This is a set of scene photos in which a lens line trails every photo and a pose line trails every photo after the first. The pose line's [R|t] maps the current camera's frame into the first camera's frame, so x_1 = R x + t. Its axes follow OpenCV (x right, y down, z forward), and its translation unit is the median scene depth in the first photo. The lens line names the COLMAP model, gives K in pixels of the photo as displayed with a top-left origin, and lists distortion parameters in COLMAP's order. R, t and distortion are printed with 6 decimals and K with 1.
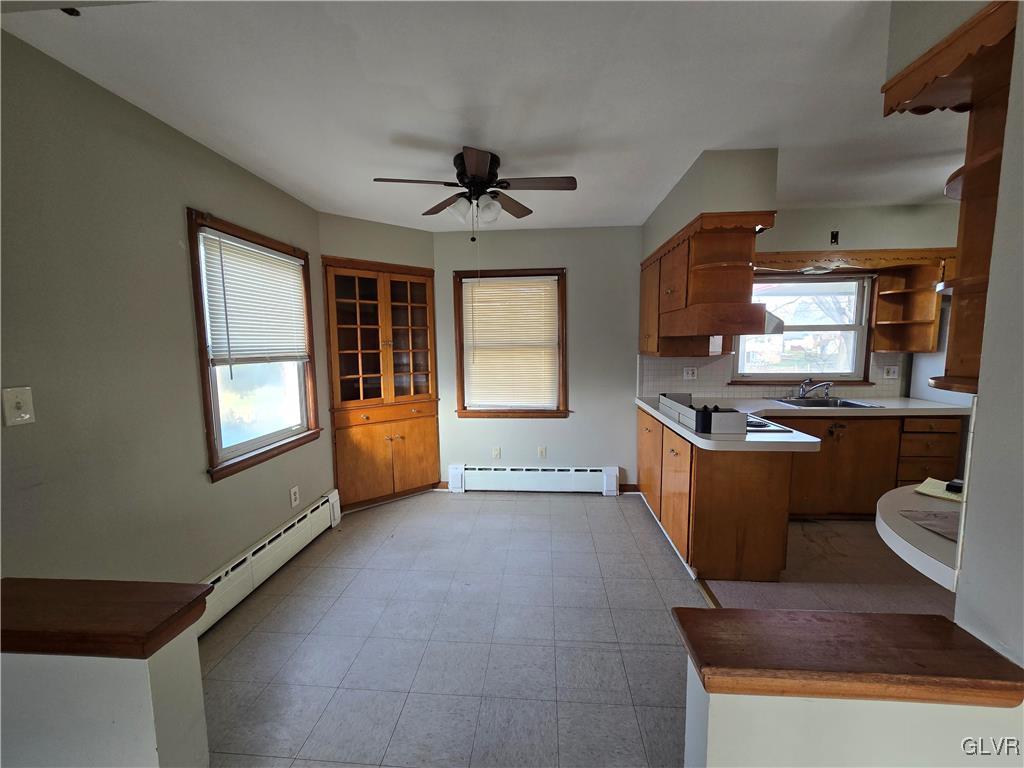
lens RADIAL K [[417.2, 0, 513.0], [0, 417.2, 387.8], [0, 0, 1]] dist [-0.002365, -0.000169]
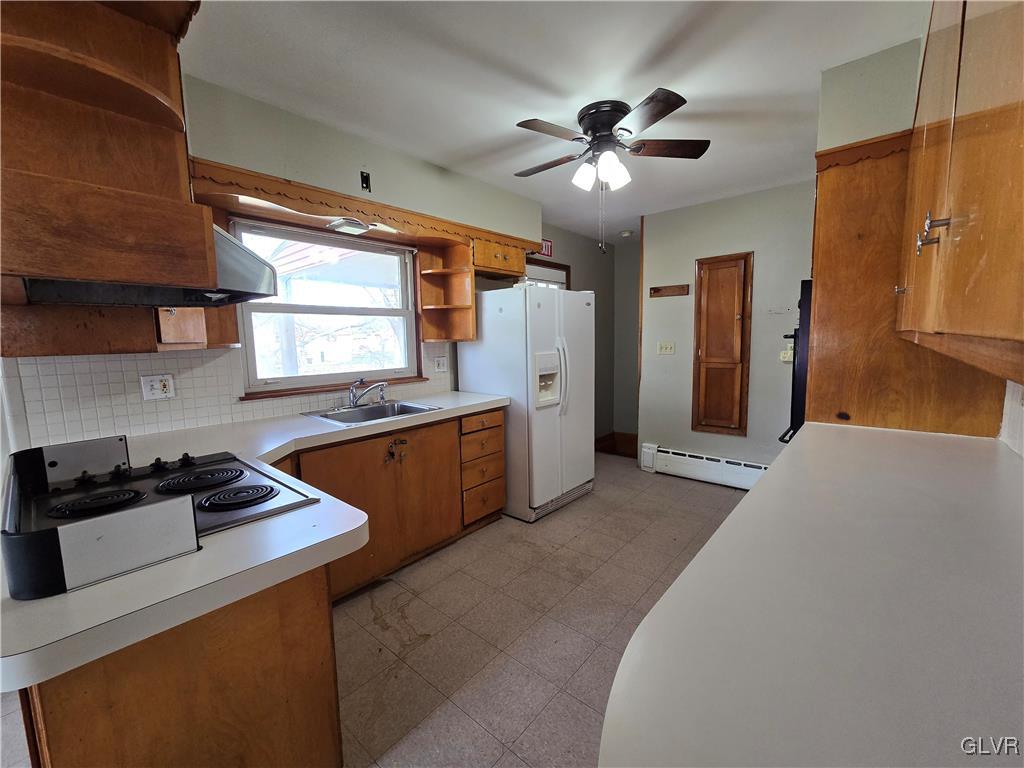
lens RADIAL K [[417.2, 0, 513.0], [0, 417.2, 387.8], [0, 0, 1]] dist [-0.002365, -0.000169]
pose [[0.593078, -0.097536, 0.799215, 0.283914], [0.098845, 0.993947, 0.047951, -0.015464], [-0.799054, 0.050560, 0.599129, 0.347222]]
